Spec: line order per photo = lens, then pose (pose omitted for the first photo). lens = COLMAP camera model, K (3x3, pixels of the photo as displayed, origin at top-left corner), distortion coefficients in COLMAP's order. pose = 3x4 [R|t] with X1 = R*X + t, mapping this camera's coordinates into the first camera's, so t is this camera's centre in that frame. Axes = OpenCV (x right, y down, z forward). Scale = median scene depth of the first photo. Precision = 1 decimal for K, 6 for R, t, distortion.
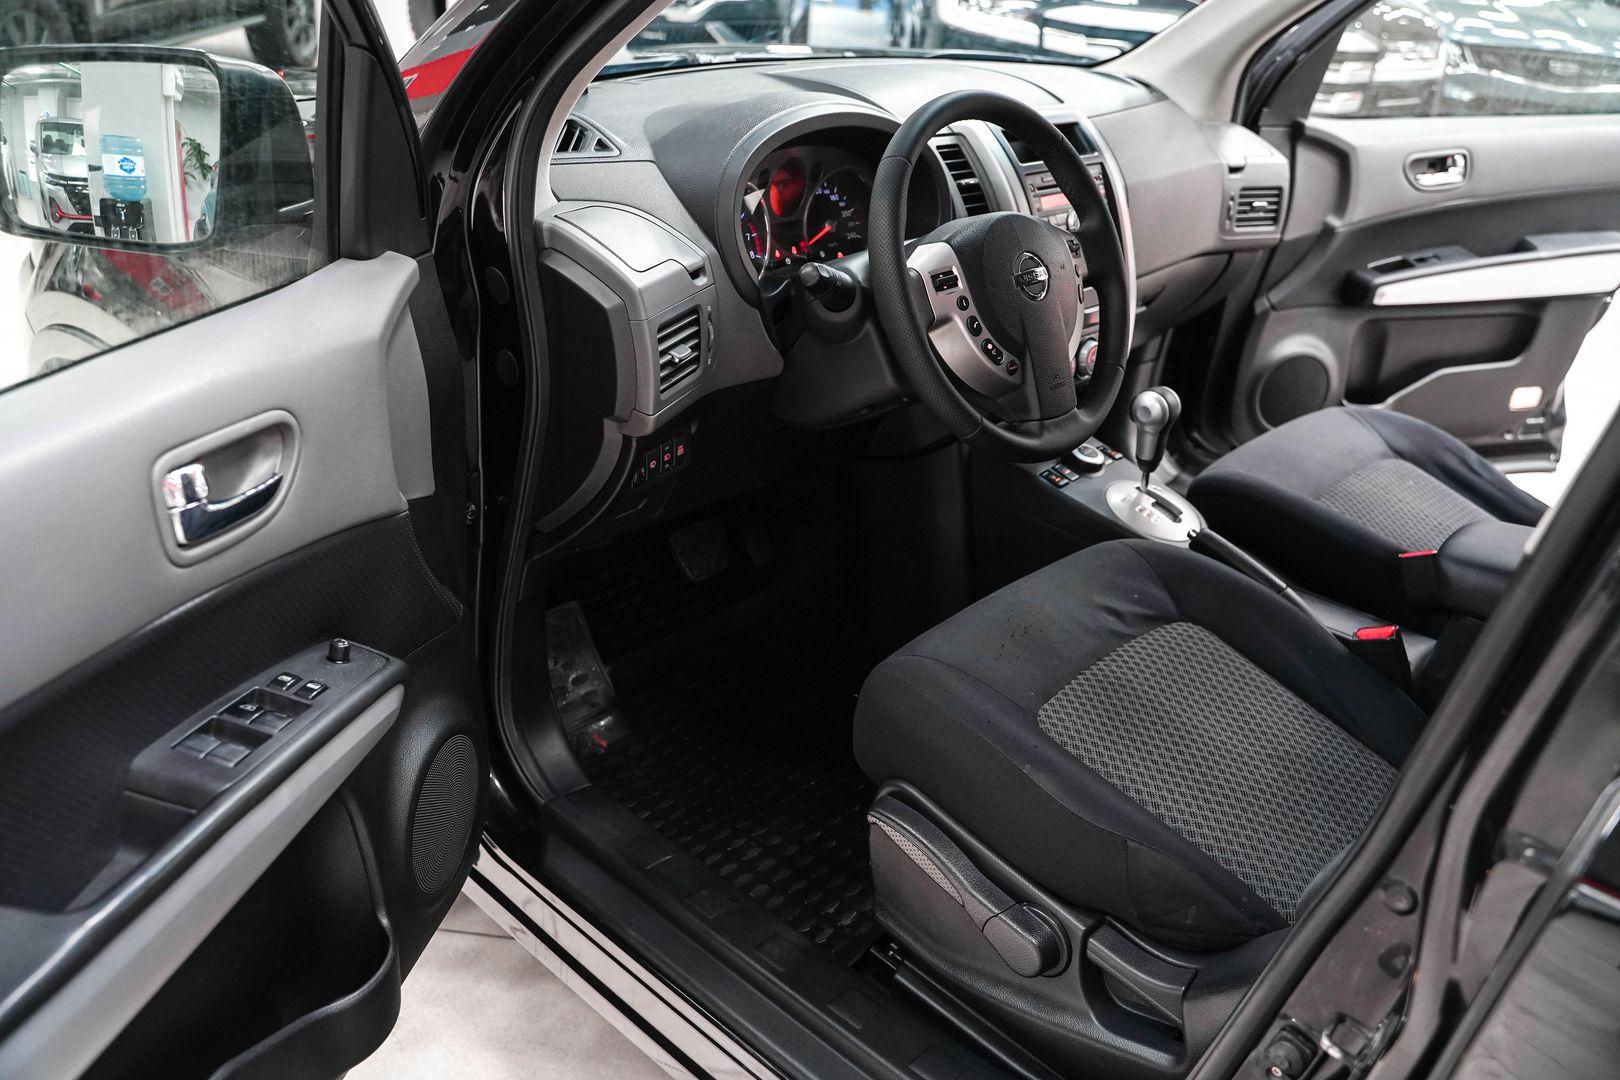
lens RADIAL K [[1284.3, 0, 810.0], [0, 1284.3, 540.0], [0, 0, 1]] dist [-0.120787, 0.001484]
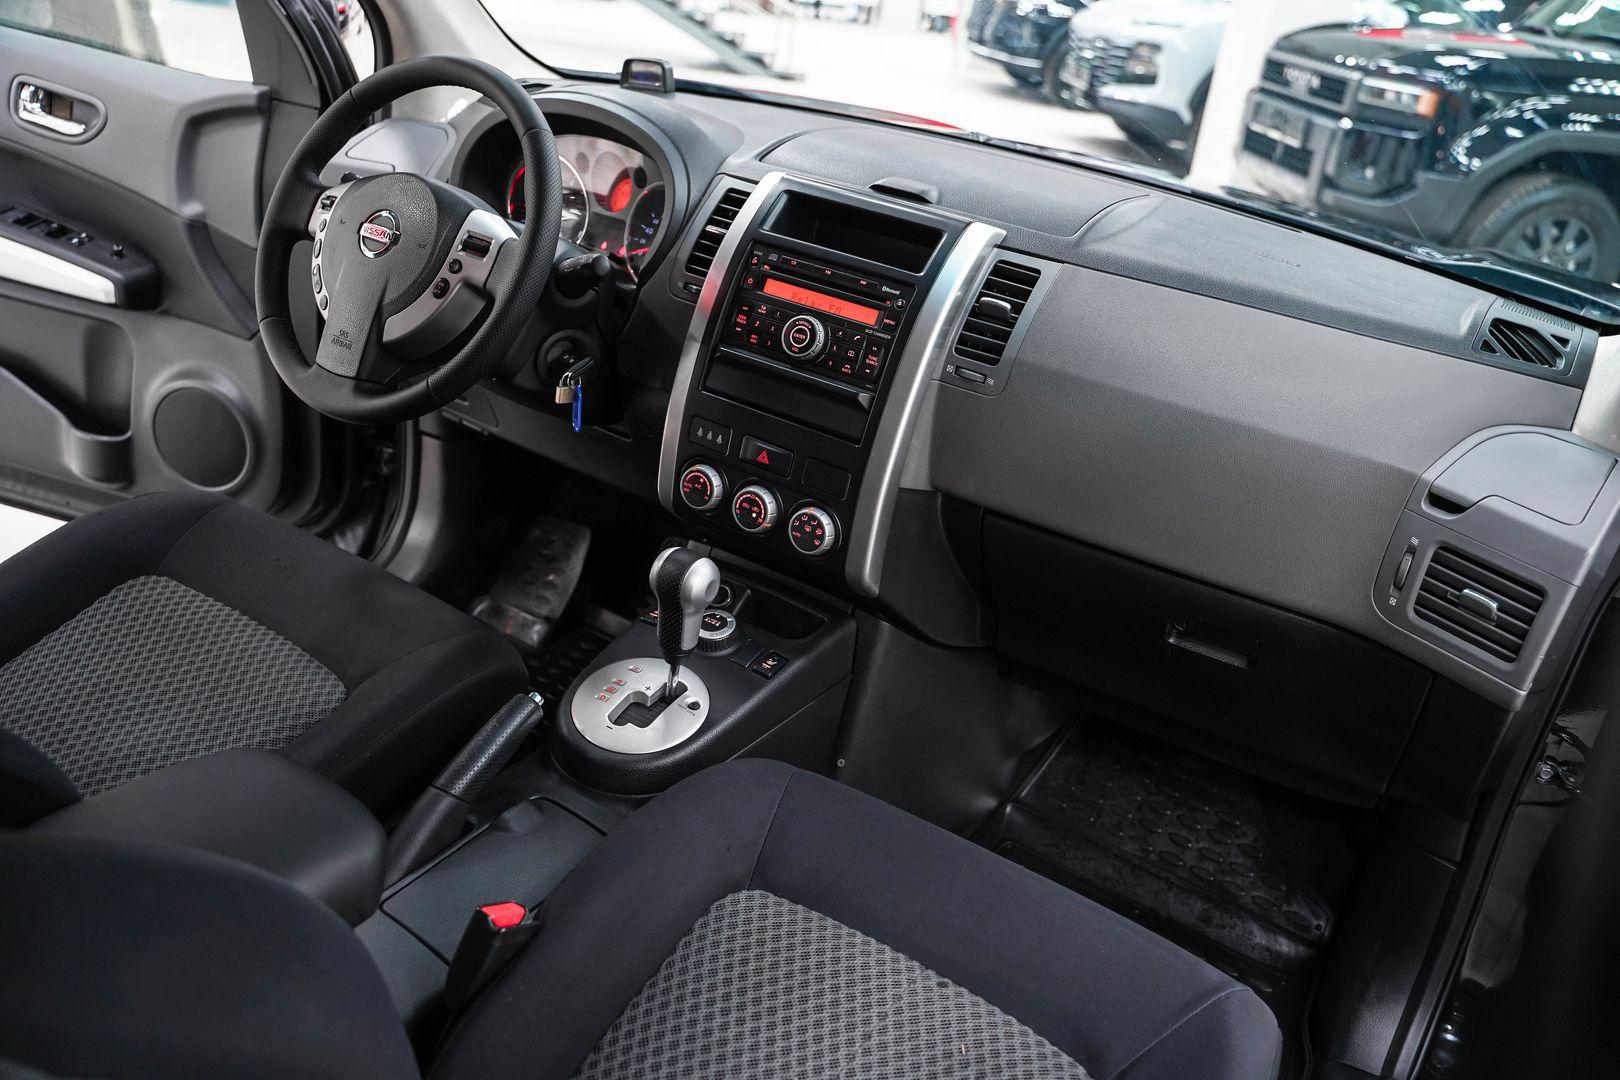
lens RADIAL K [[1335.8, 0, 810.0], [0, 1335.8, 540.0], [0, 0, 1]] dist [-0.085184, 0.002452]
pose [[0.197281, 0.381723, -0.902977, 0.938762], [-0.552132, 0.804370, 0.219409, -0.319381], [0.810081, 0.455277, 0.369448, 0.757060]]
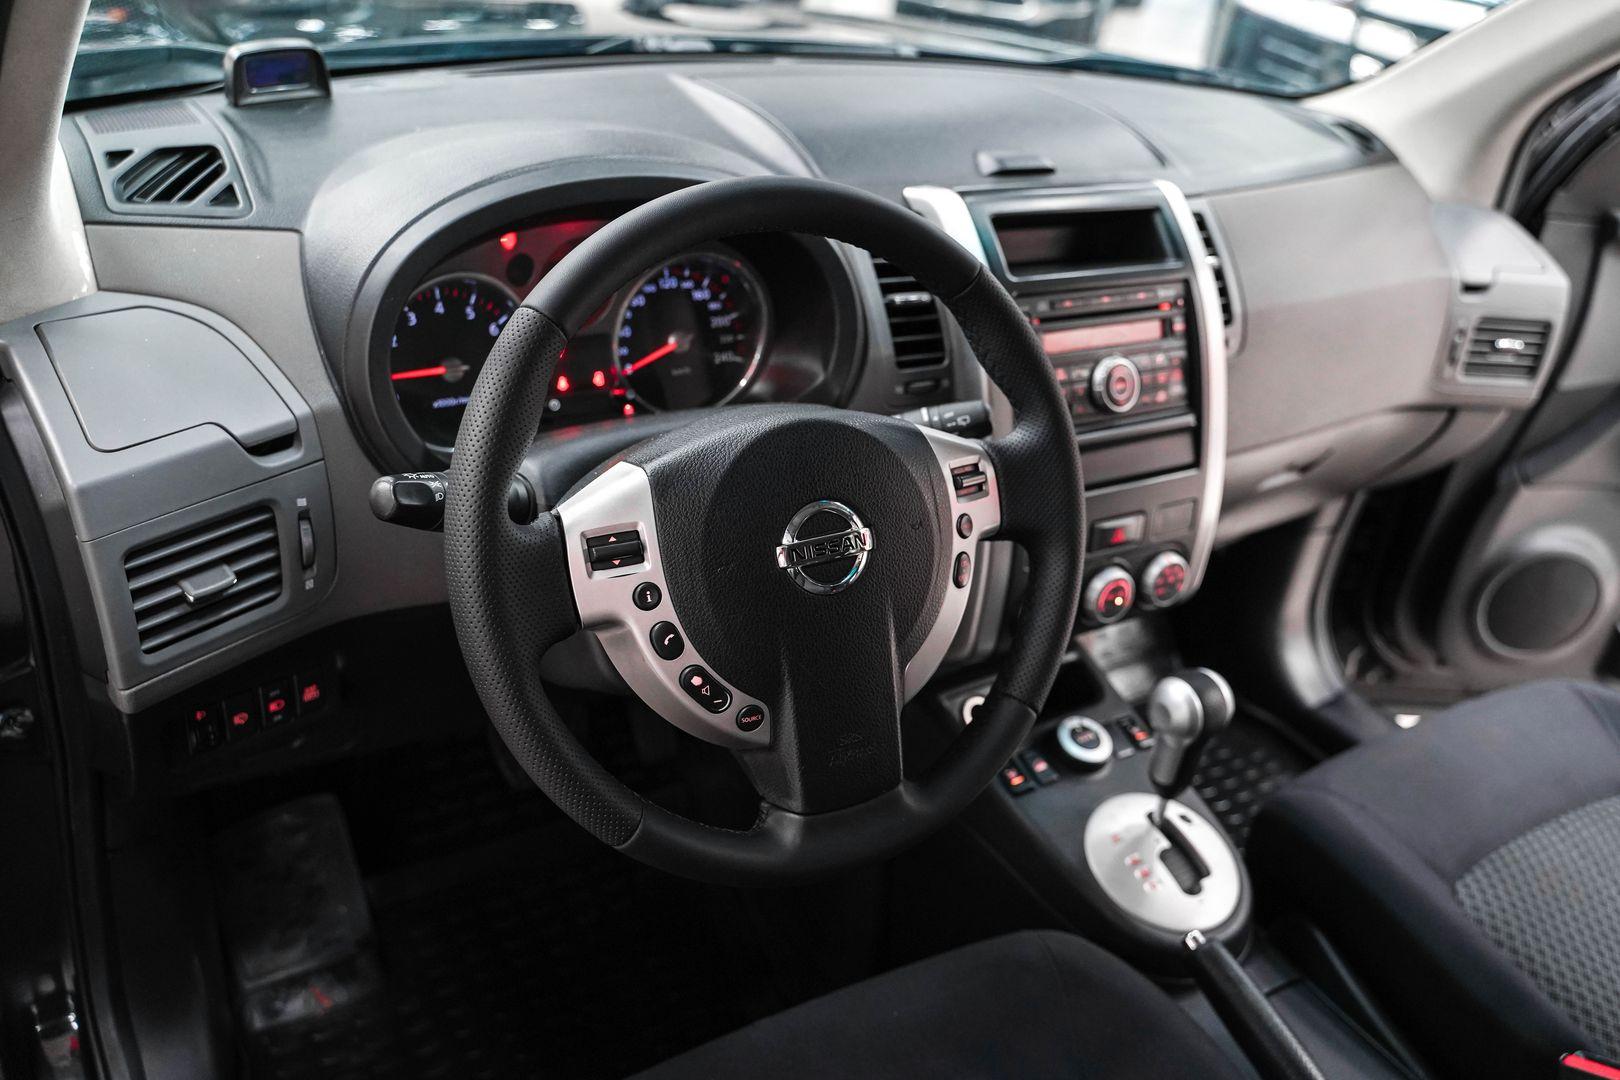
lens RADIAL K [[1335.8, 0, 810.0], [0, 1335.8, 540.0], [0, 0, 1]] dist [-0.085184, 0.002452]
pose [[0.964009, 0.169695, -0.204671, 0.211598], [-0.164328, 0.985465, 0.043071, -0.176035], [0.209005, -0.007888, 0.977883, 0.348641]]
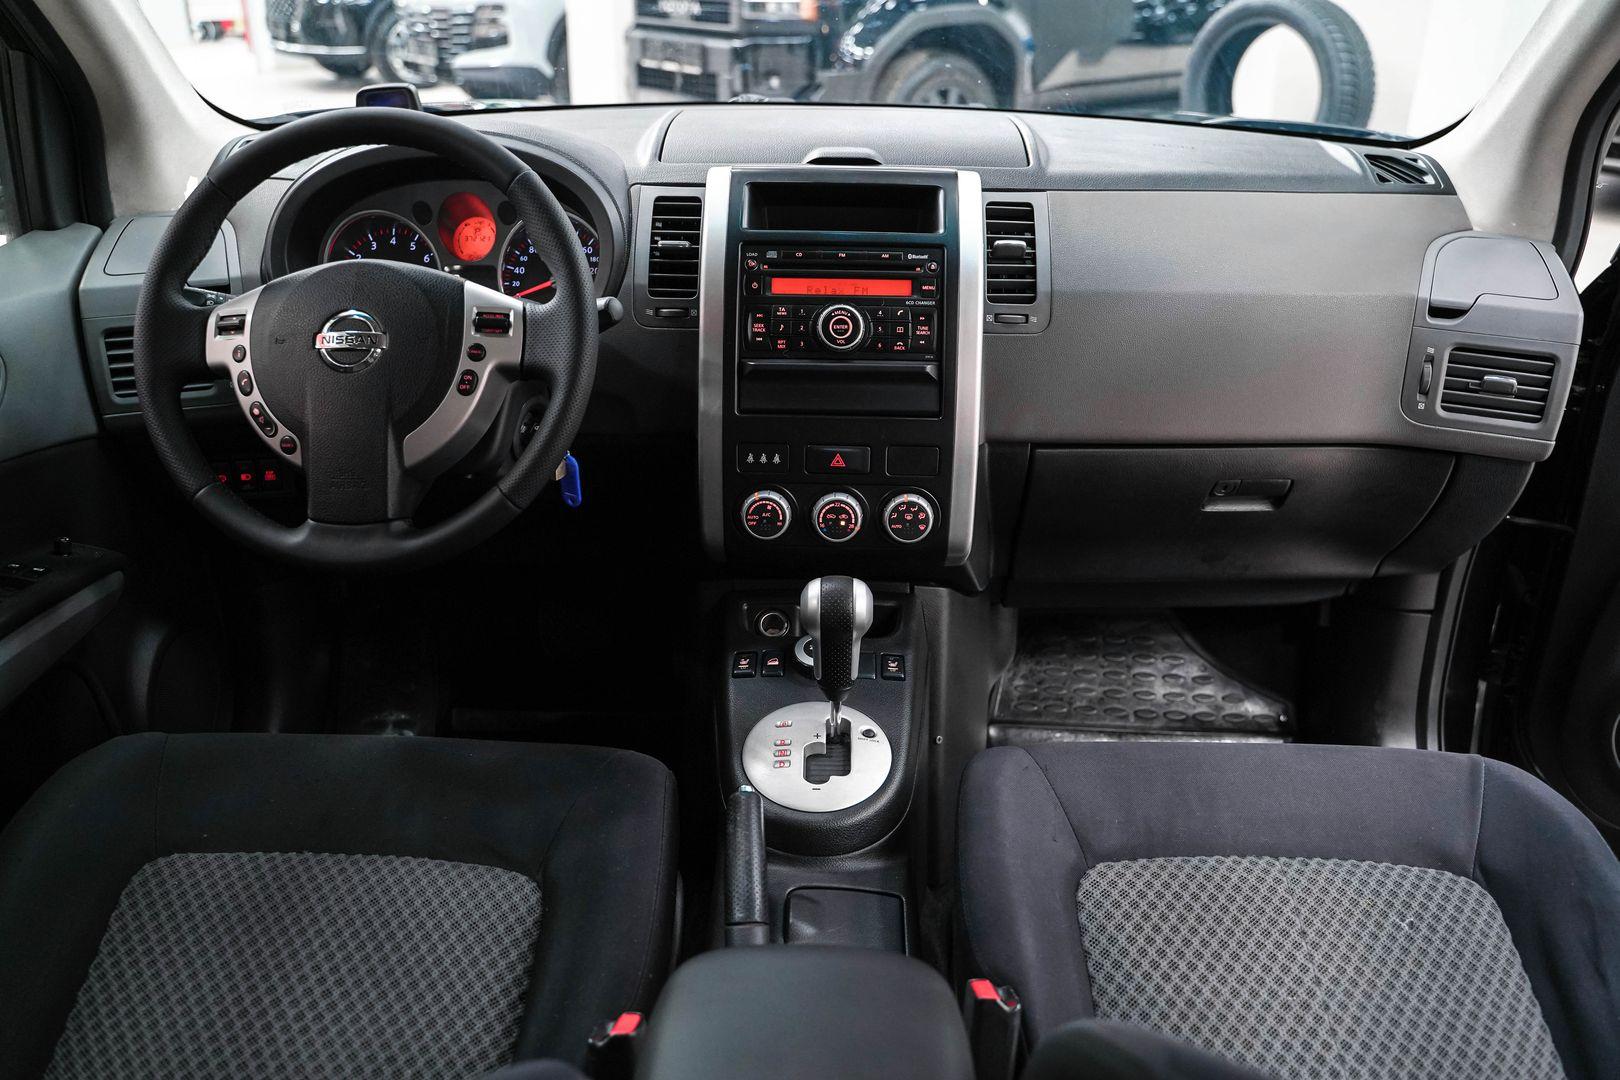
lens RADIAL K [[1335.8, 0, 810.0], [0, 1335.8, 540.0], [0, 0, 1]] dist [-0.085184, 0.002452]
pose [[0.670644, 0.251585, -0.697812, 0.728203], [-0.308007, 0.950243, 0.046581, -0.163210], [0.674810, 0.183692, 0.714765, 0.478074]]
